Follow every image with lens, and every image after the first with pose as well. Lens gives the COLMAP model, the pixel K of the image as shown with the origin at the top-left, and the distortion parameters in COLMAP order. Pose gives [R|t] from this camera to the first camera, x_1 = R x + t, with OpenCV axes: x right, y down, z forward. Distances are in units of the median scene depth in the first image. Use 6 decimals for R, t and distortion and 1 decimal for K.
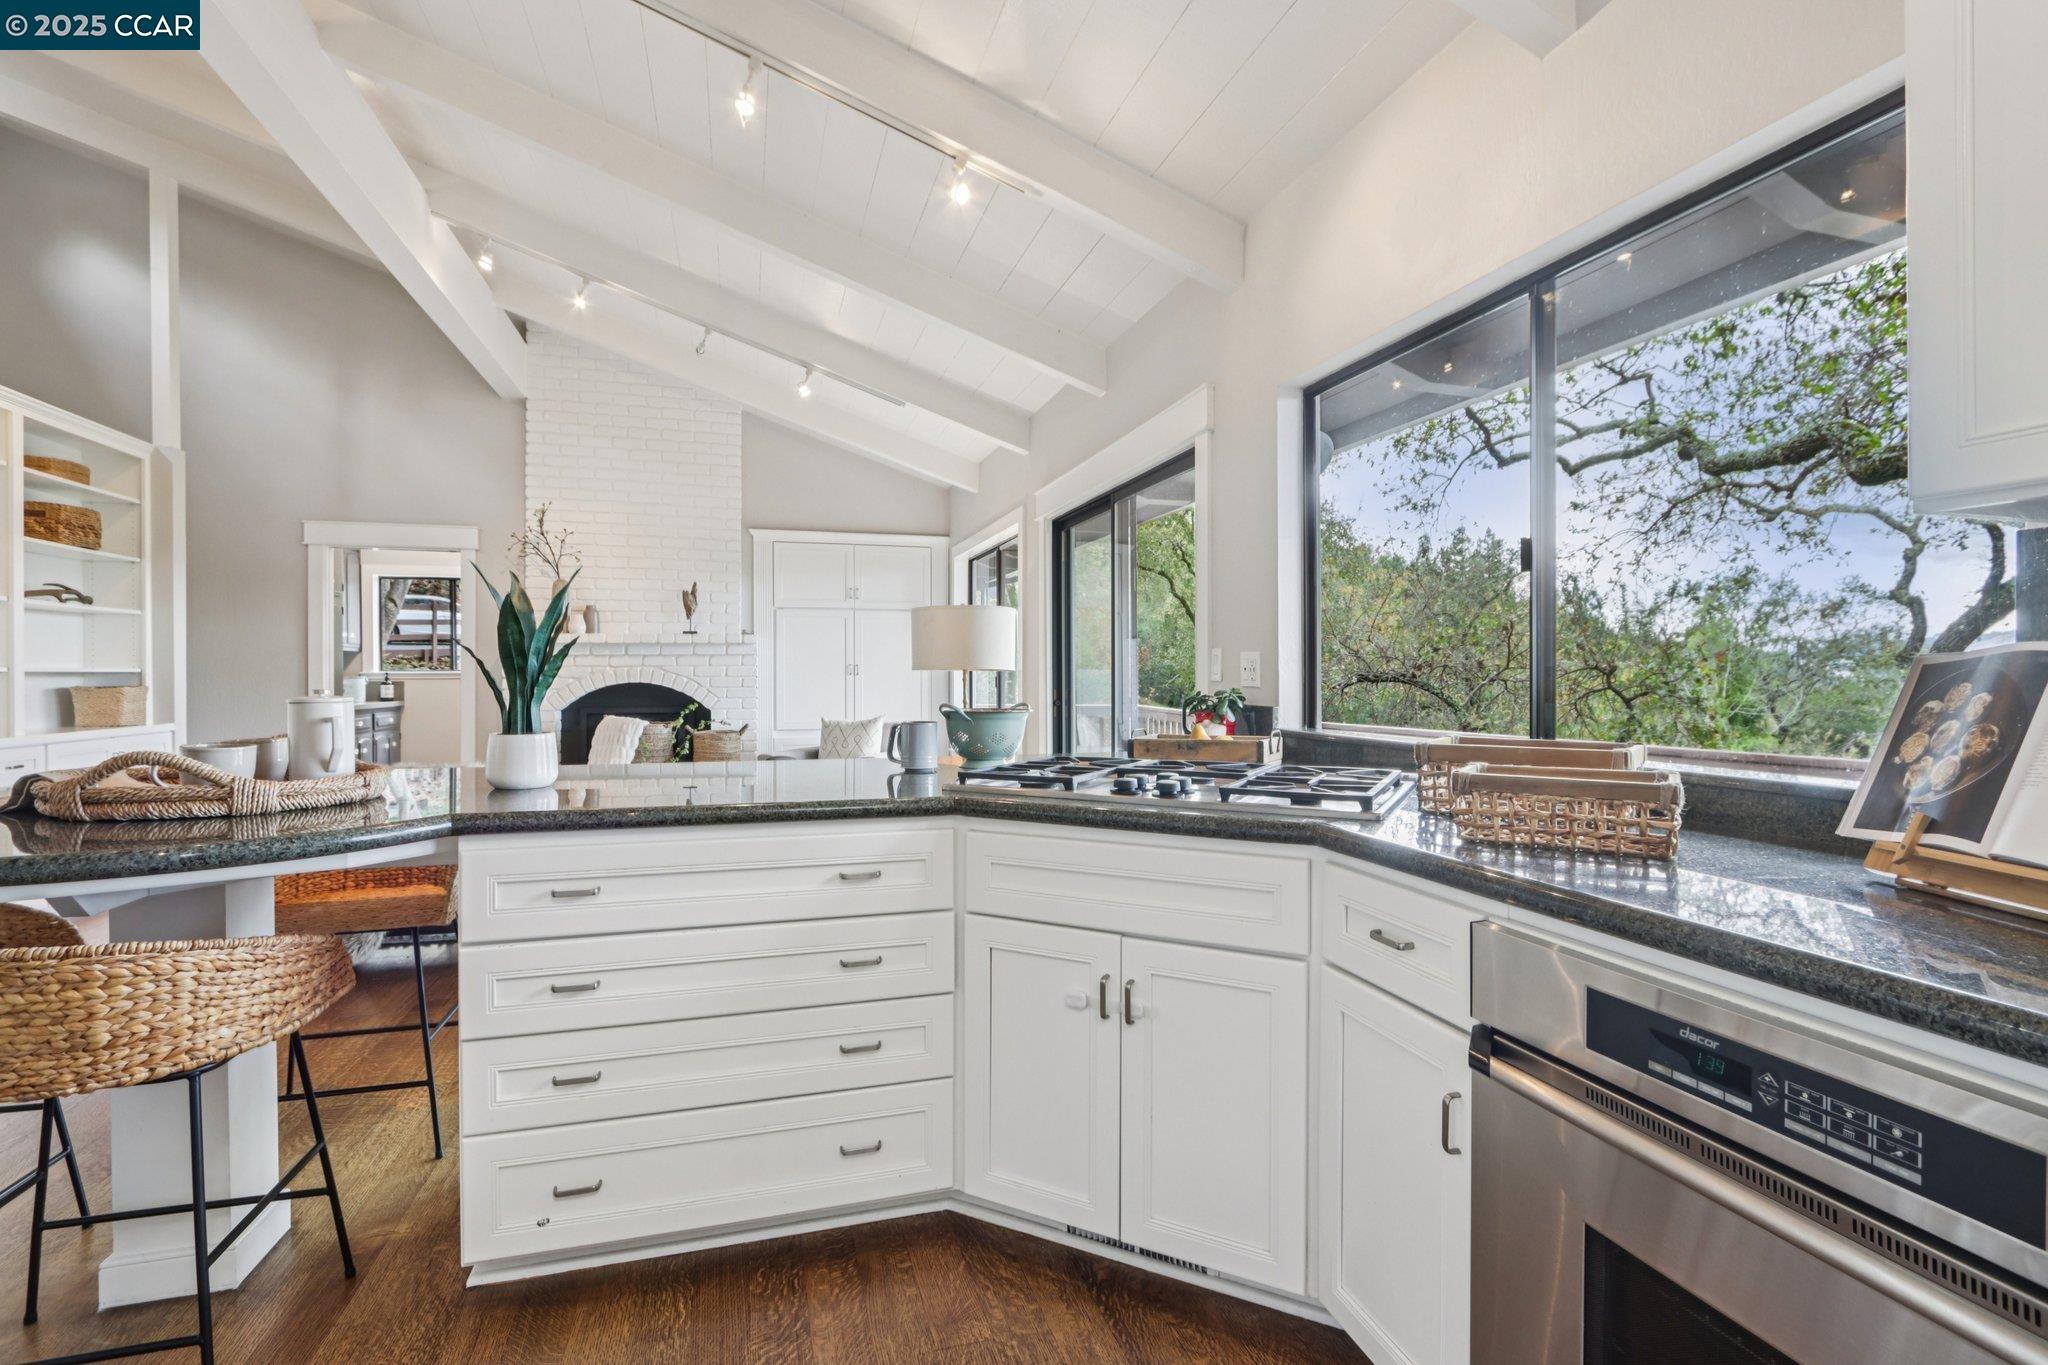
lens RADIAL K [[944.1, 0, 1019.7], [0, 944.1, 684.3], [0, 0, 1]] dist [-0.016747, 0.000327]
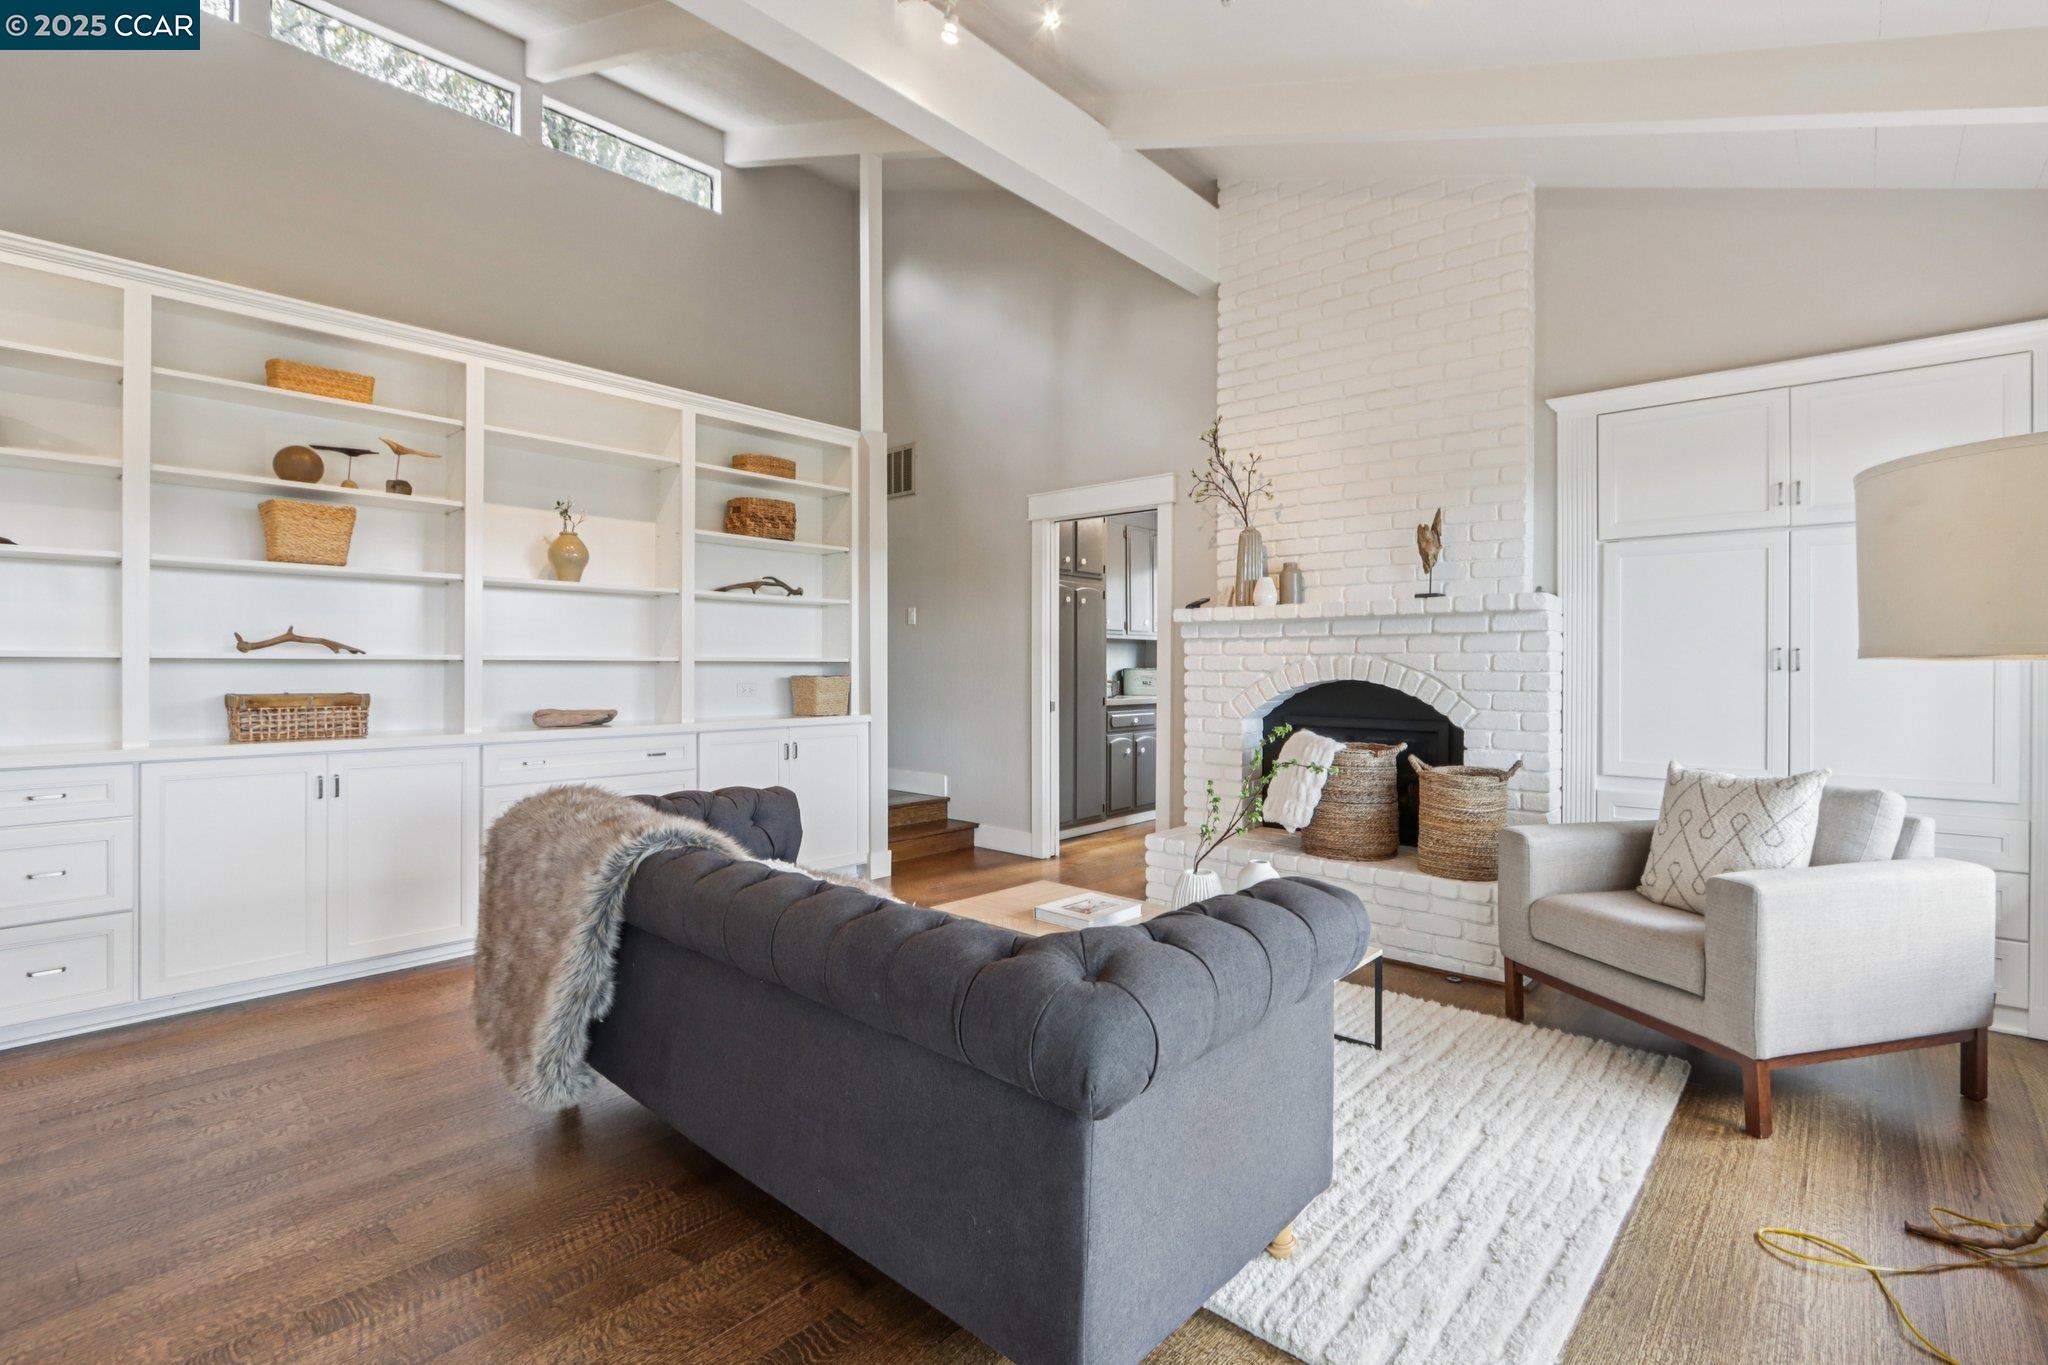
lens RADIAL K [[944.1, 0, 1039.0], [0, 944.1, 667.9], [0, 0, 1]] dist [-0.016747, 0.000327]
pose [[0.534849, 0.005705, -0.844929, 0.014317], [-0.014223, 0.999896, -0.002252, -0.005524], [0.844828, 0.013222, 0.534874, 0.492311]]
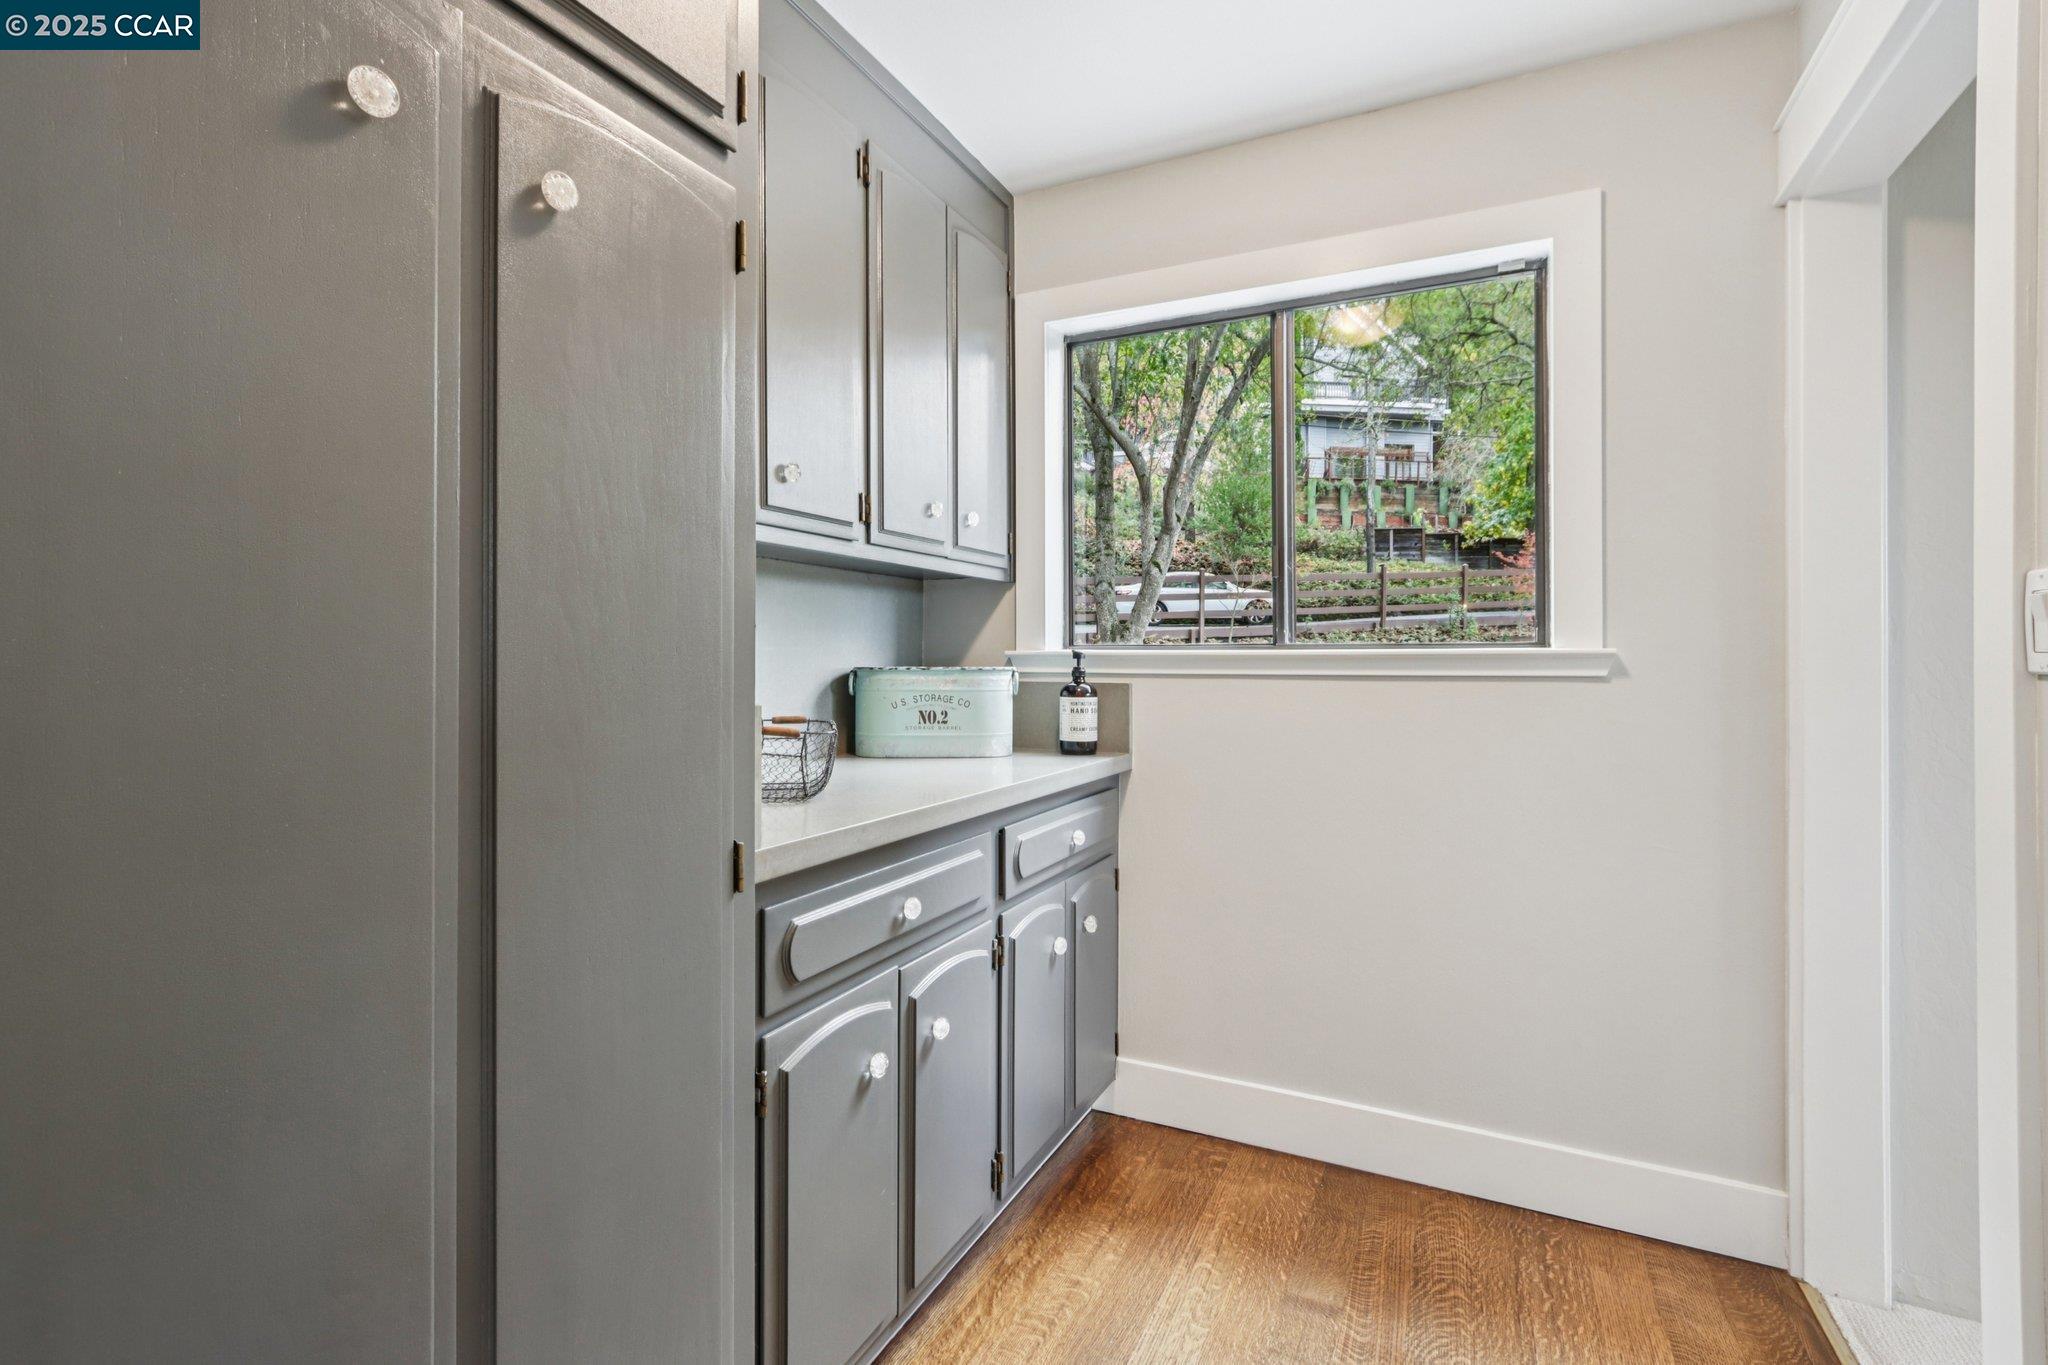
lens RADIAL K [[944.1, 0, 1025.5], [0, 944.1, 660.5], [0, 0, 1]] dist [-0.016747, 0.000327]
pose [[0.739312, 0.007437, -0.673322, -0.625028], [-0.014484, 0.999883, -0.004859, -0.010545], [0.673208, 0.013345, 0.739333, 0.982253]]
